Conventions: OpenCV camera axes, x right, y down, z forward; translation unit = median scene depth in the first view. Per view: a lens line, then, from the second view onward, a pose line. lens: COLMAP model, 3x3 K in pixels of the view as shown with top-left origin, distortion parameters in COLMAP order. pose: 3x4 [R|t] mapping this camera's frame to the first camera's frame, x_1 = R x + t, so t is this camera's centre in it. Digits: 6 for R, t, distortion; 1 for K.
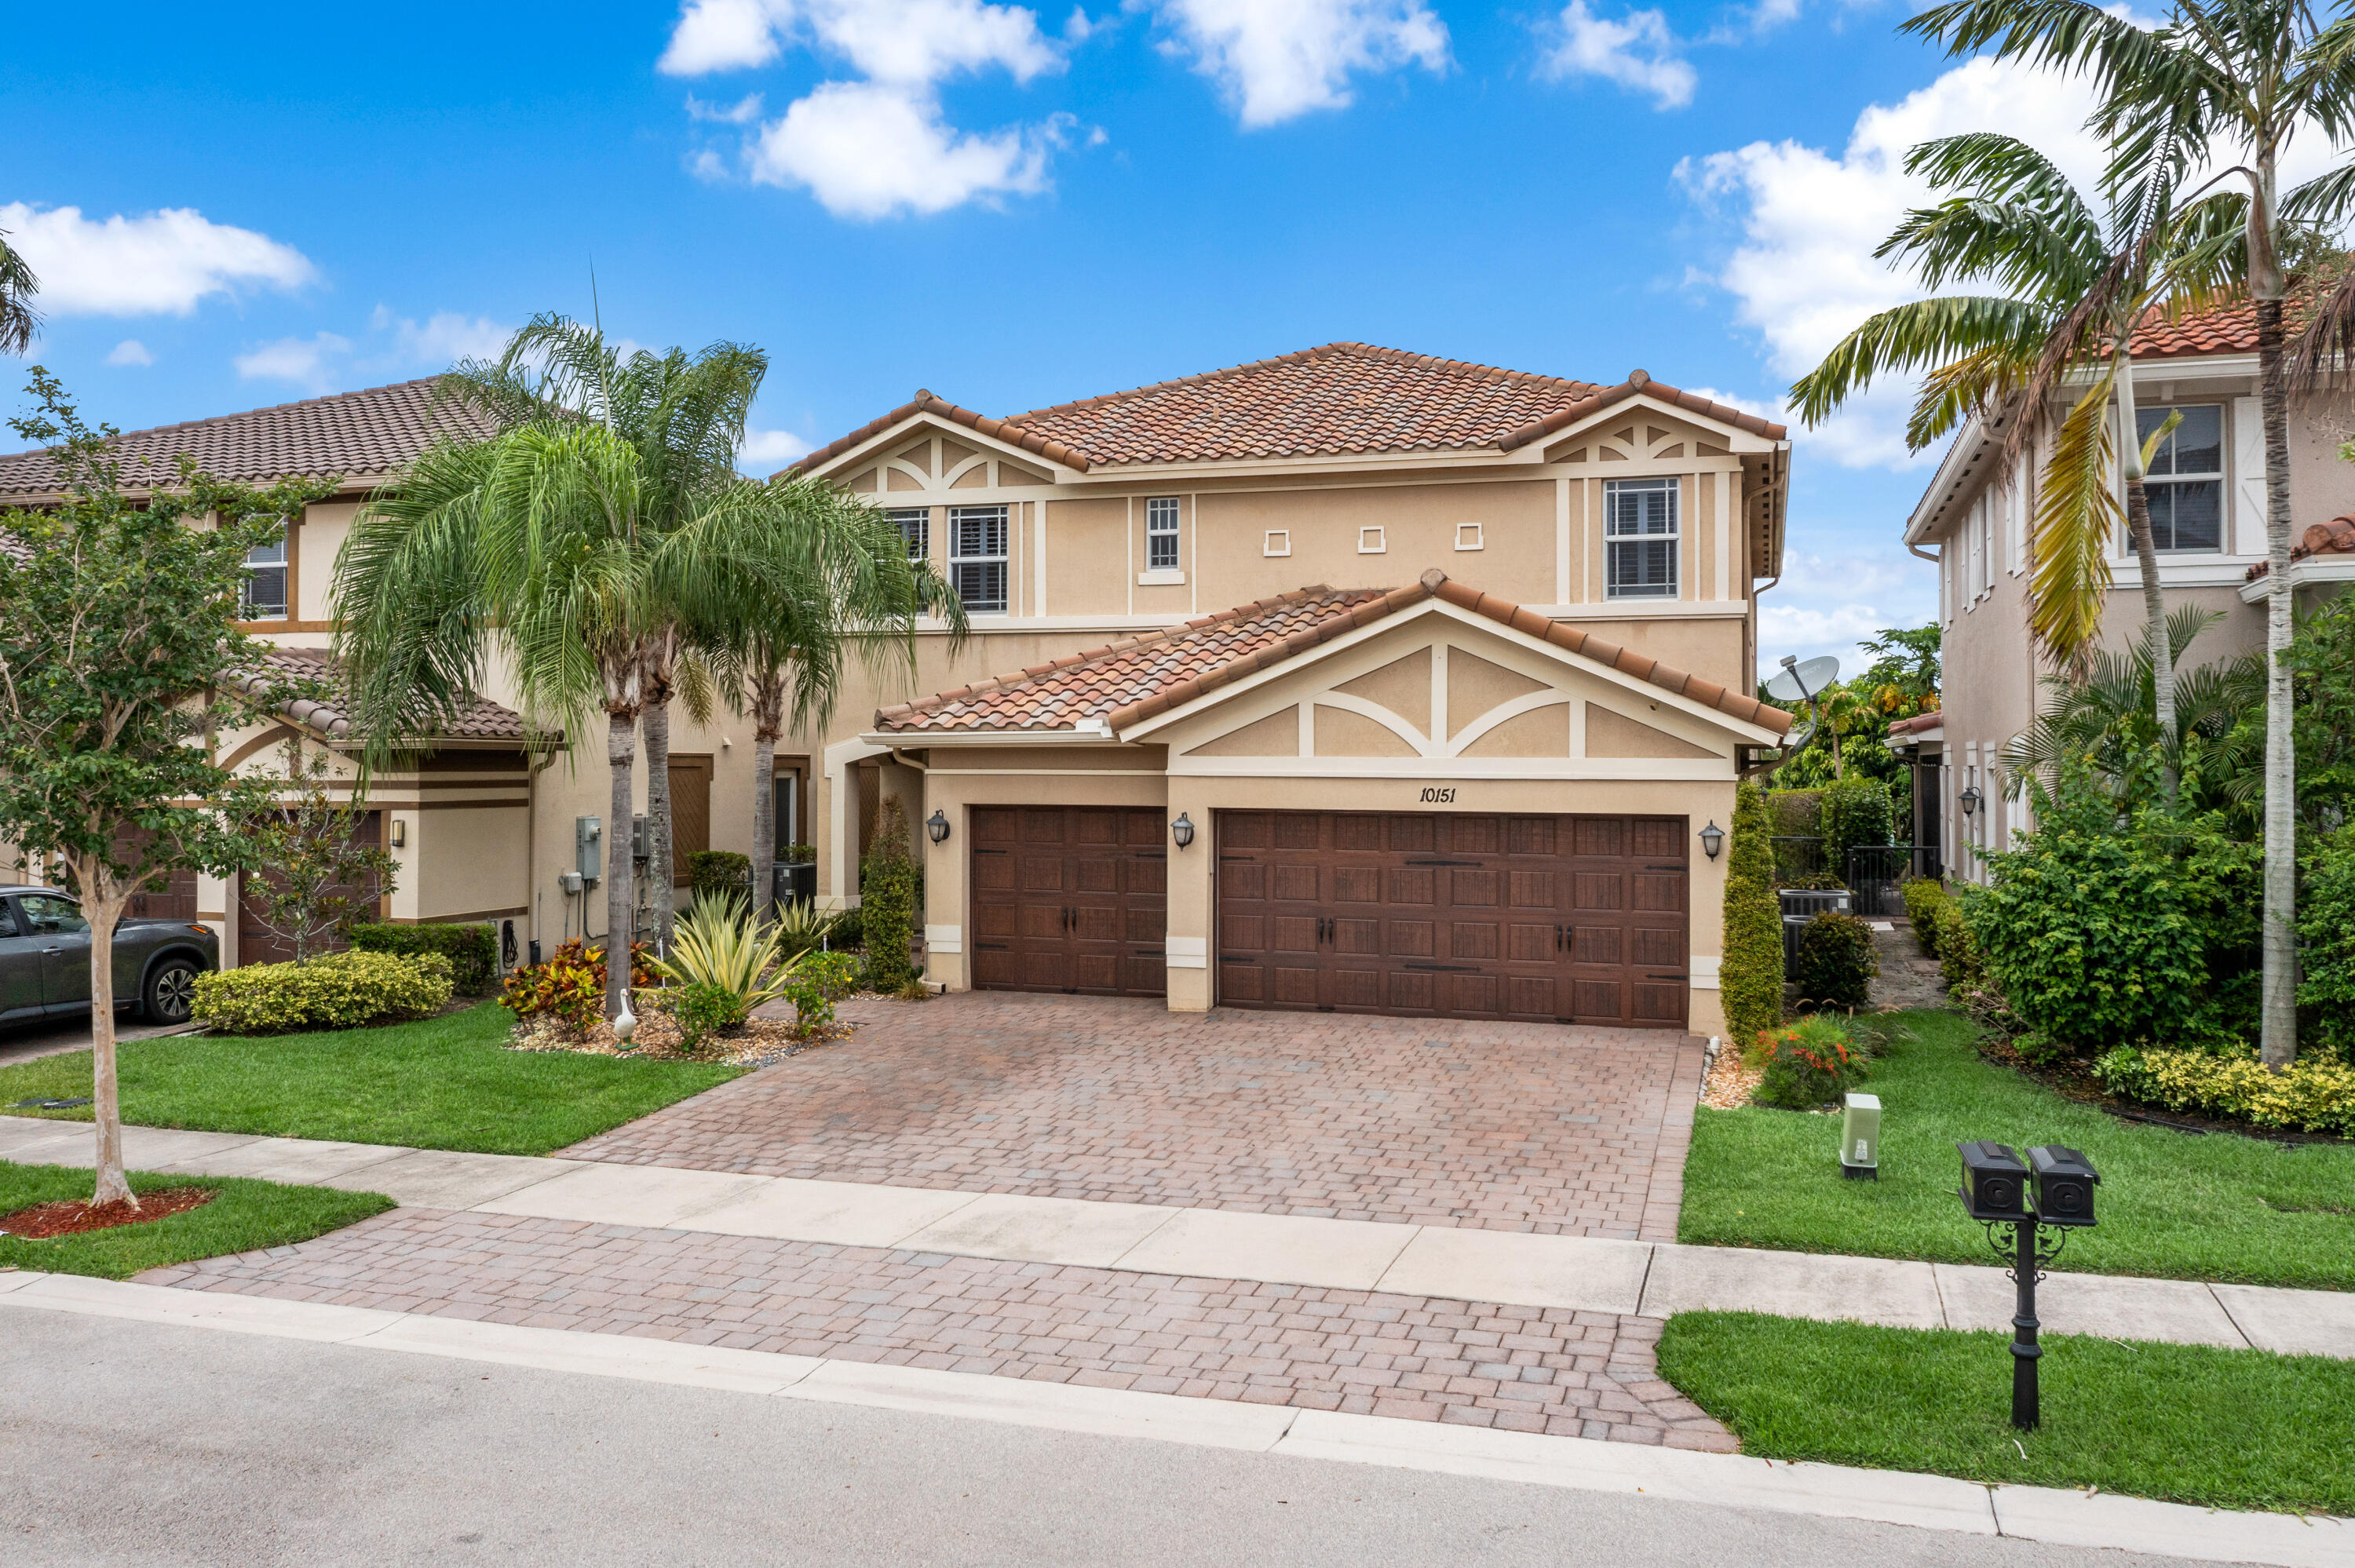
lens RADIAL K [[1876.6, 0, 1173.9], [0, 1876.6, 741.1], [0, 0, 1]] dist [-0.006380, 0.001681]
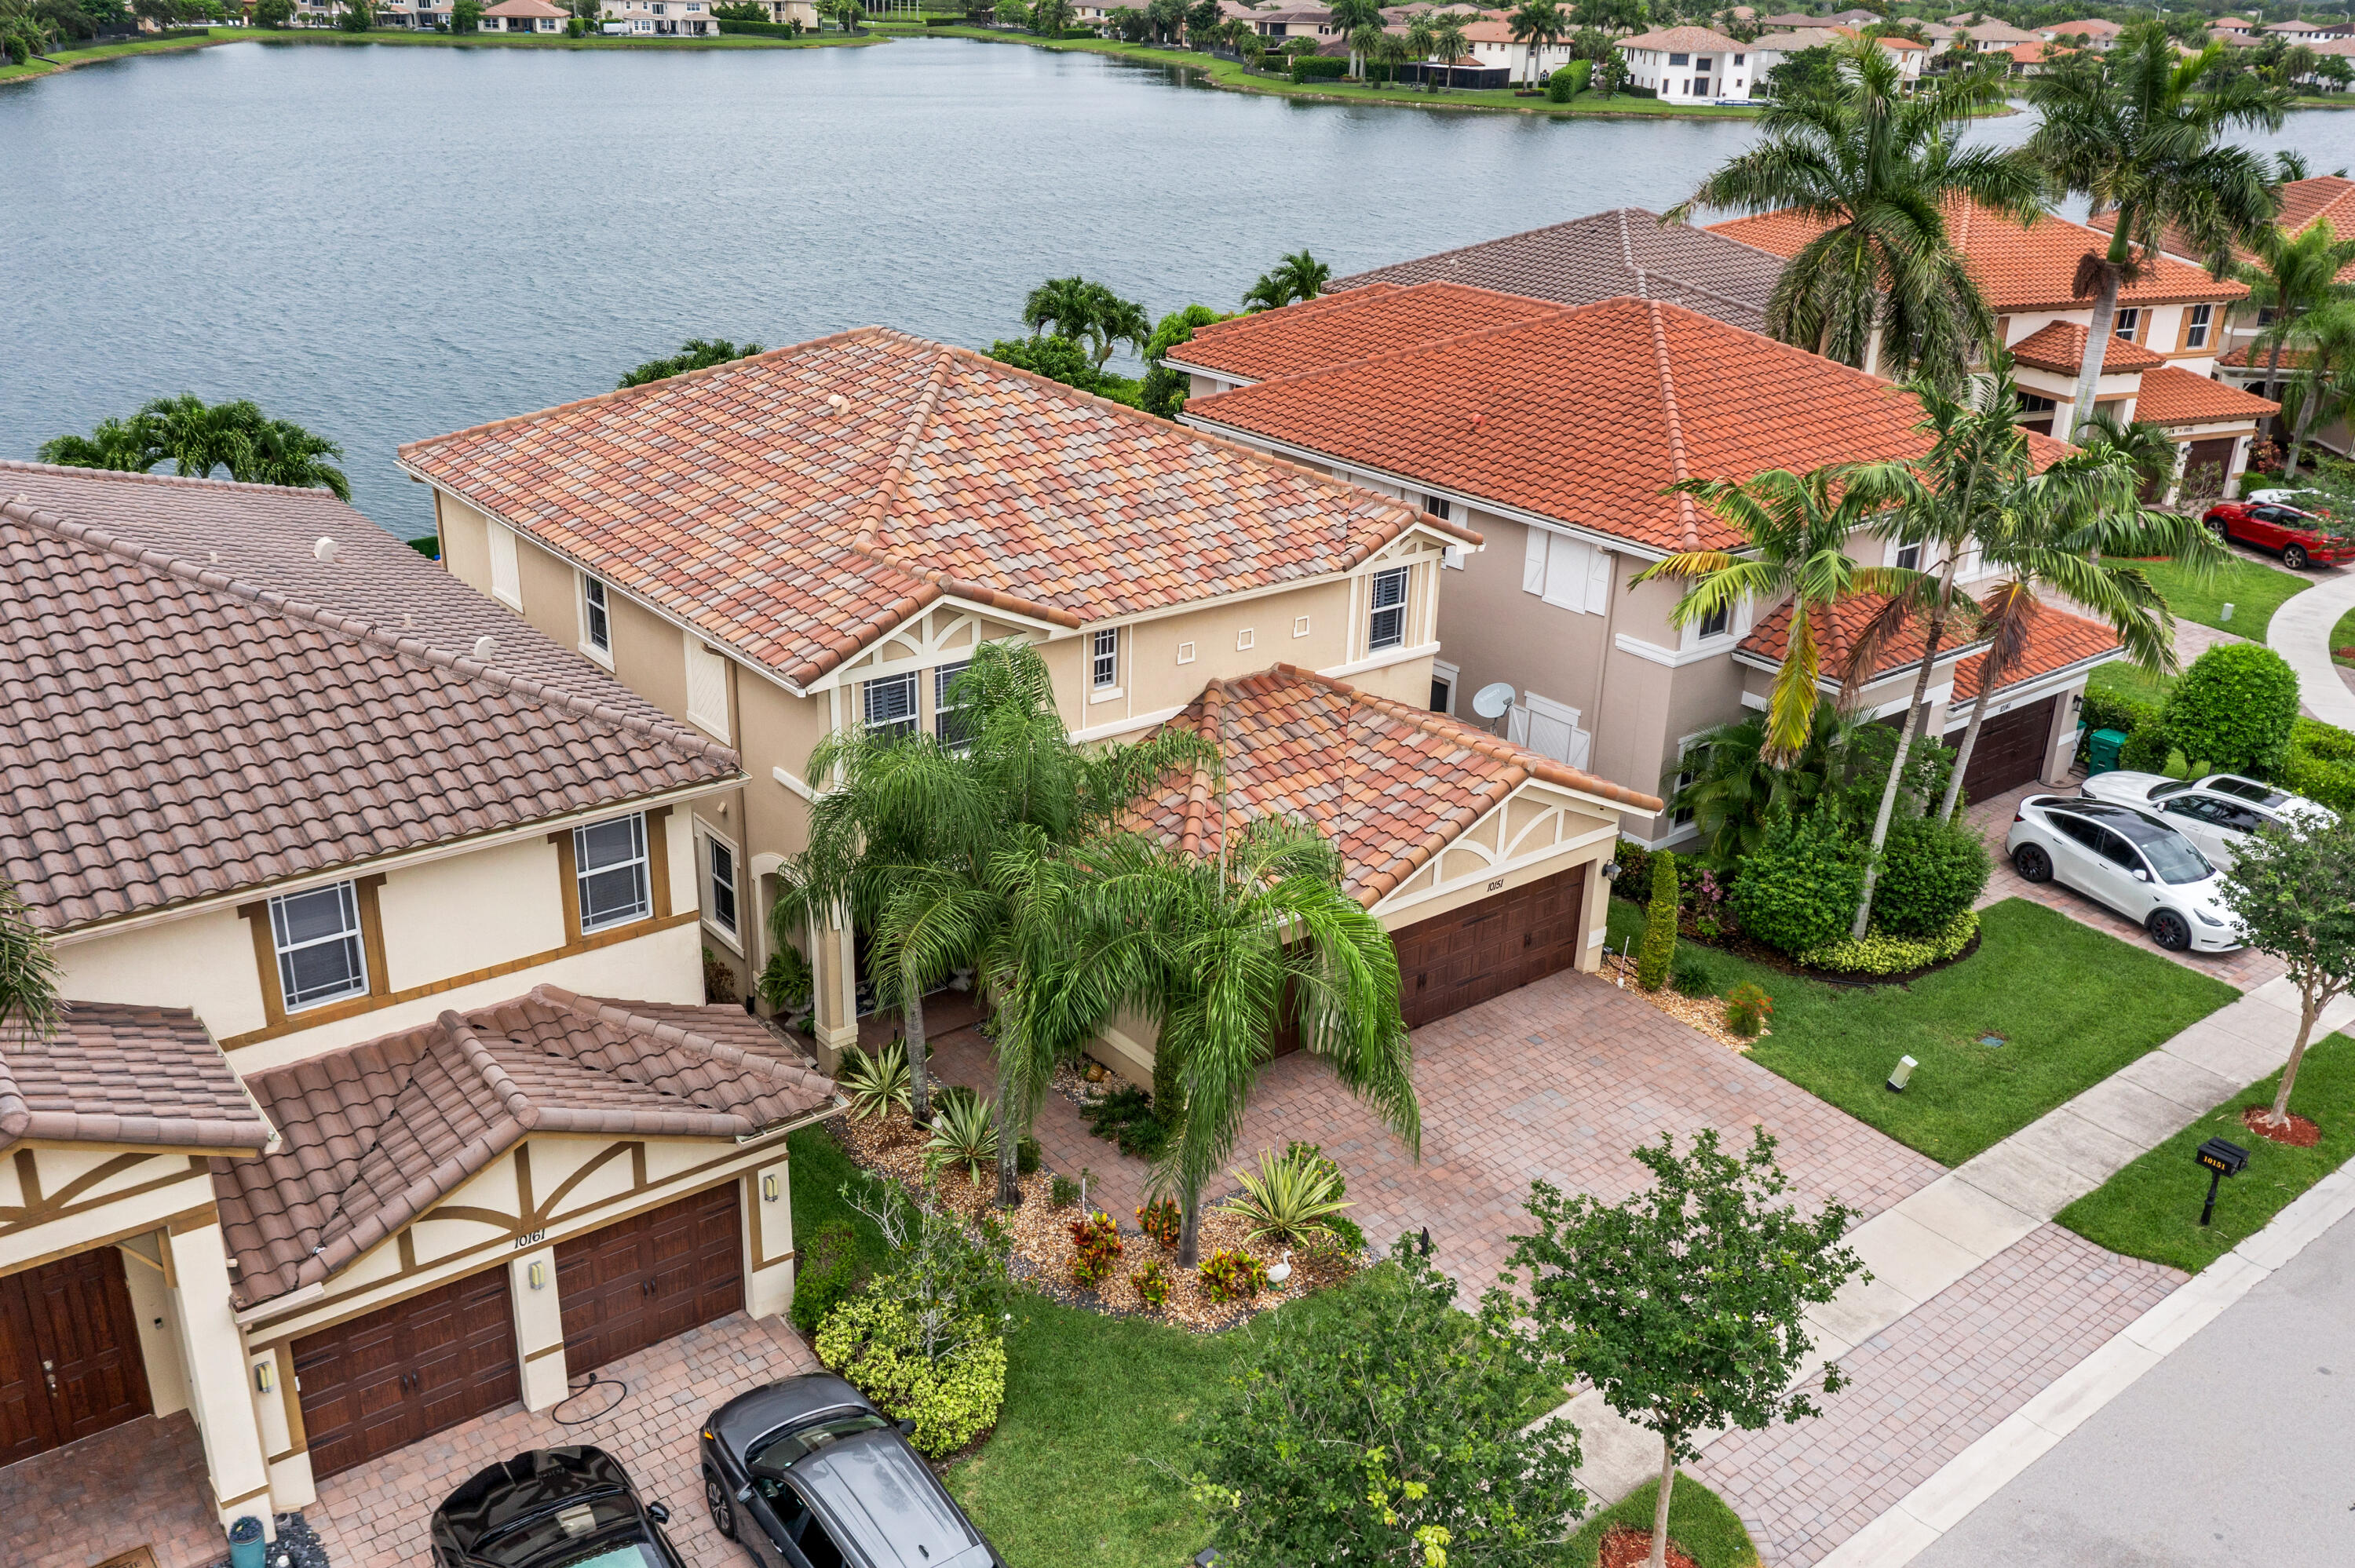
lens RADIAL K [[2003.4, 0, 1180.2], [0, 2003.4, 779.3], [0, 0, 1]] dist [-0.012603, 0.005902]
pose [[0.552442, -0.300290, 0.777582, -1.210657], [-0.036358, 0.923286, 0.382390, -0.647479], [-0.832758, -0.239520, 0.499144, 0.396458]]
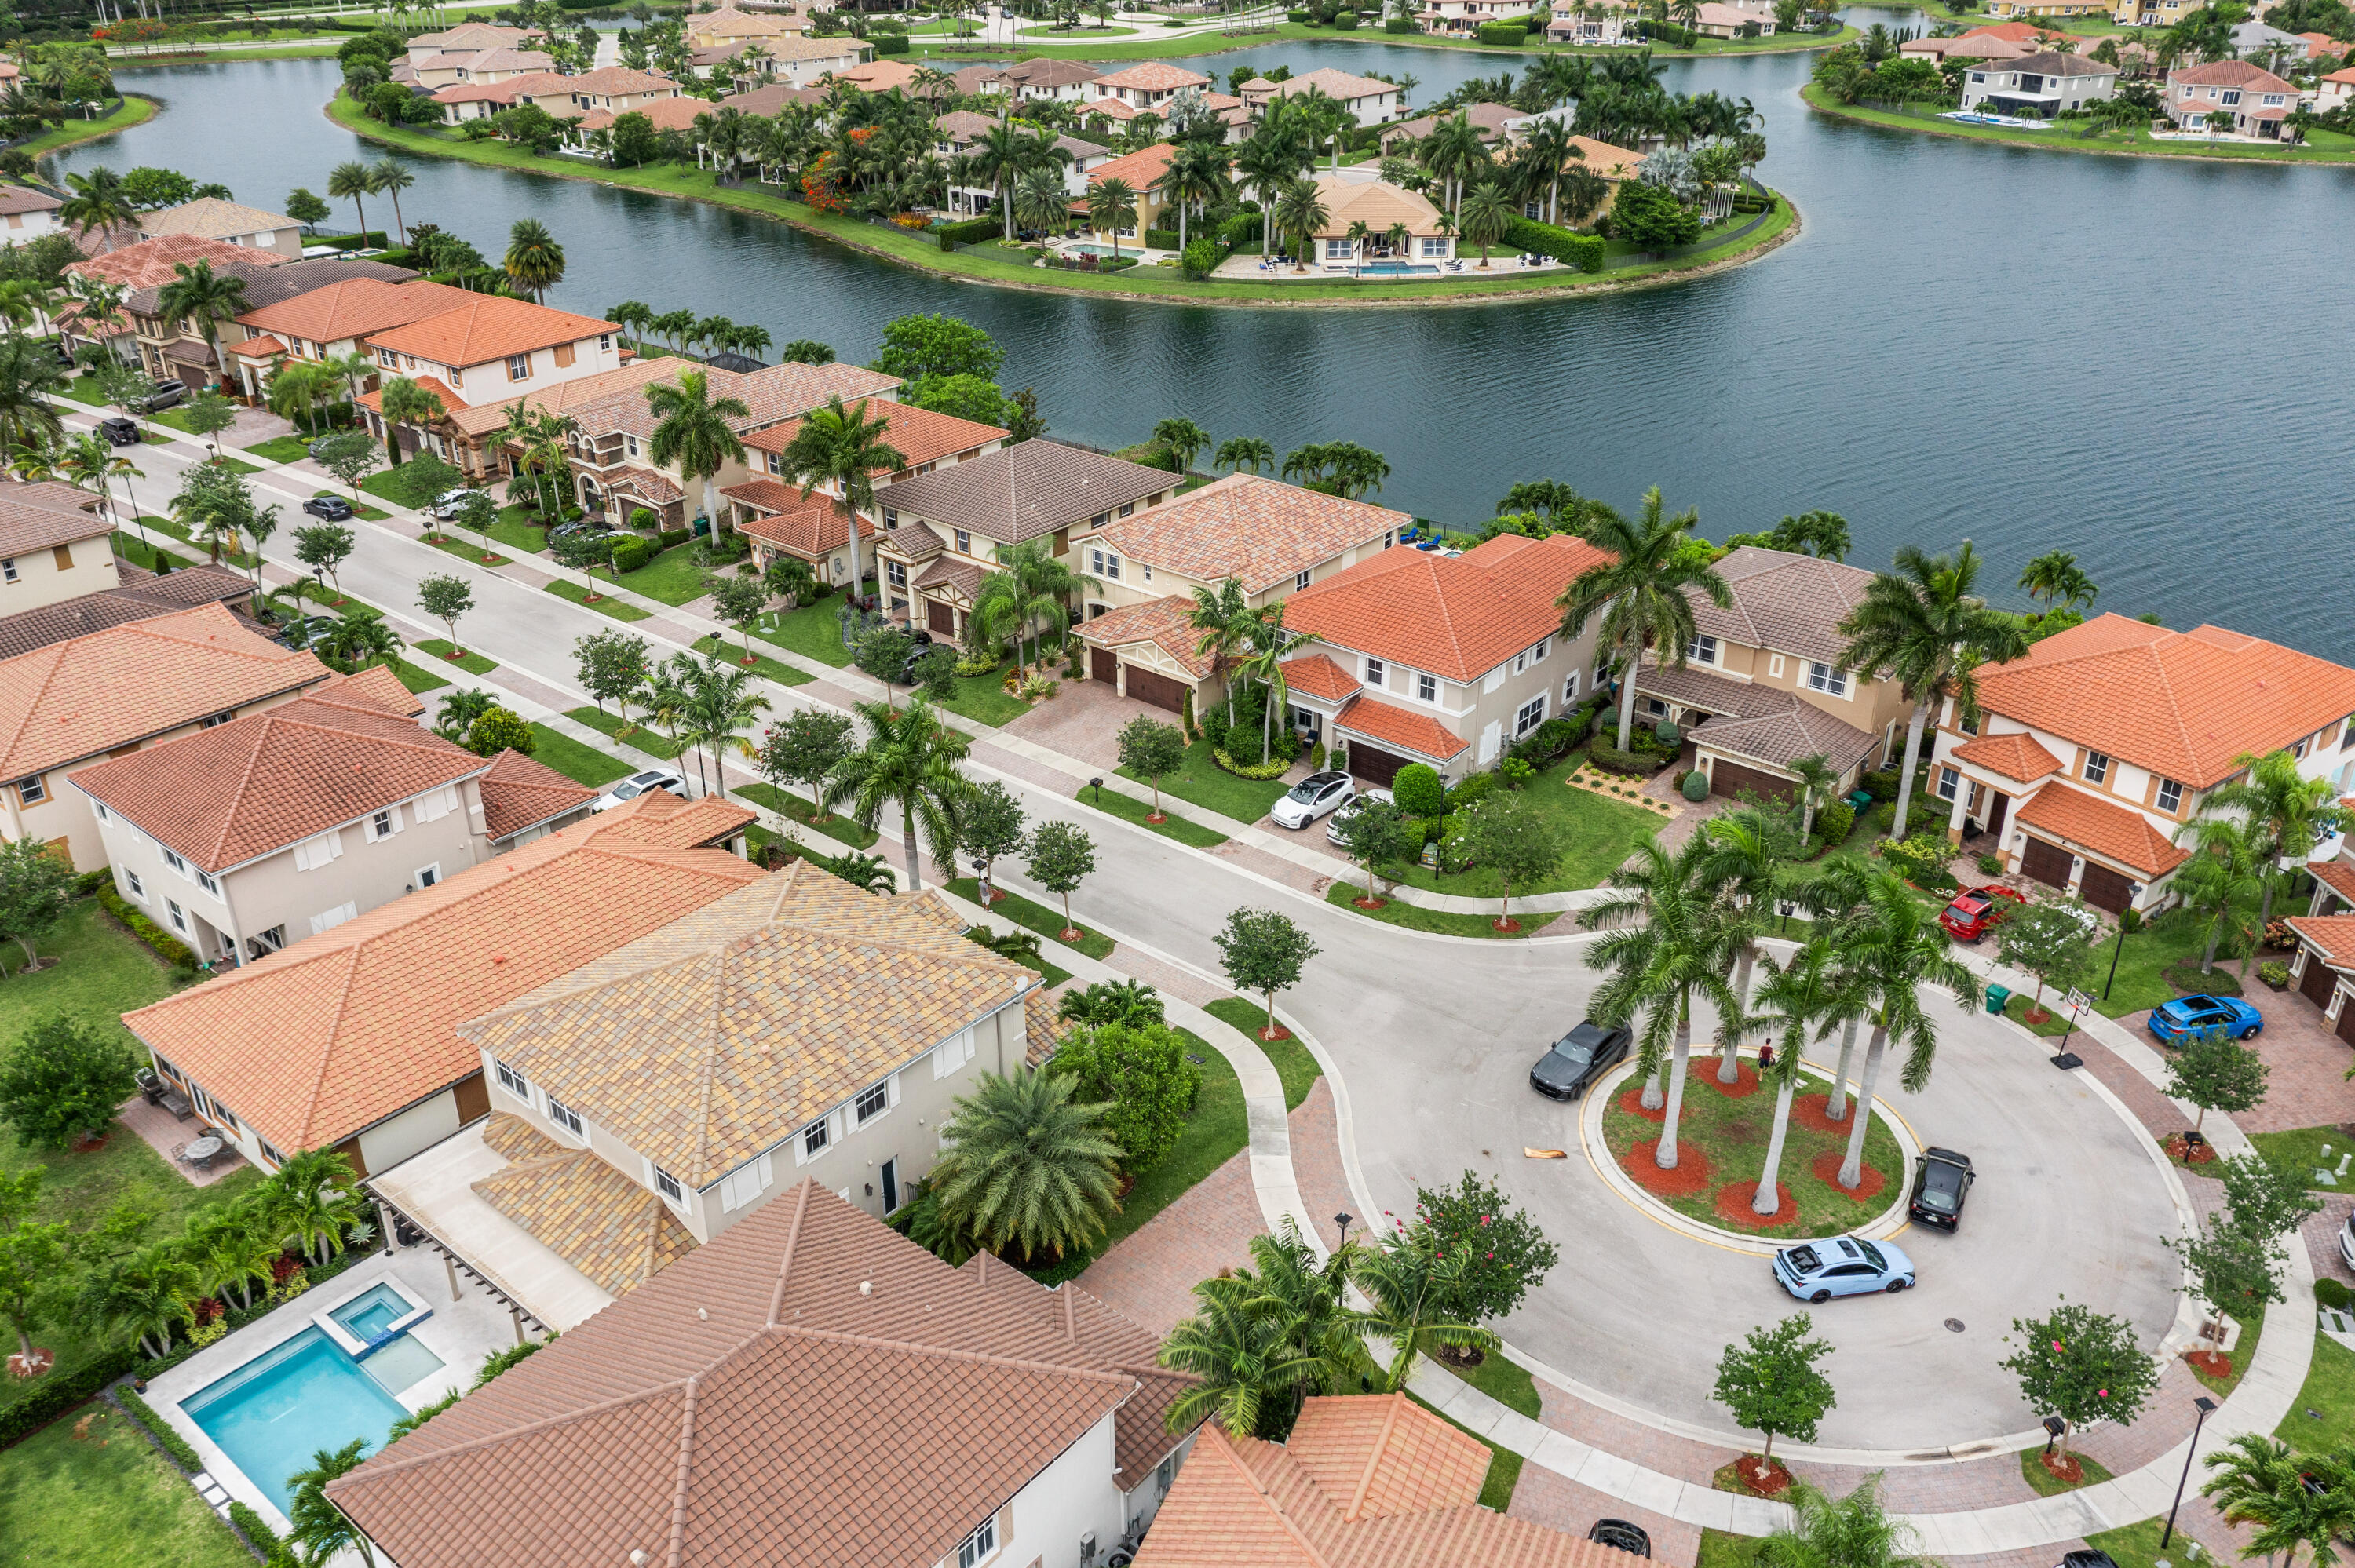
lens RADIAL K [[1864.0, 0, 1169.2], [0, 1864.0, 782.0], [0, 0, 1]] dist [-0.008731, 0.002057]
pose [[0.925582, 0.165626, -0.340390, 1.951154], [0.011749, 0.886200, 0.463153, -2.065259], [0.378364, -0.432685, 0.818305, -3.329492]]
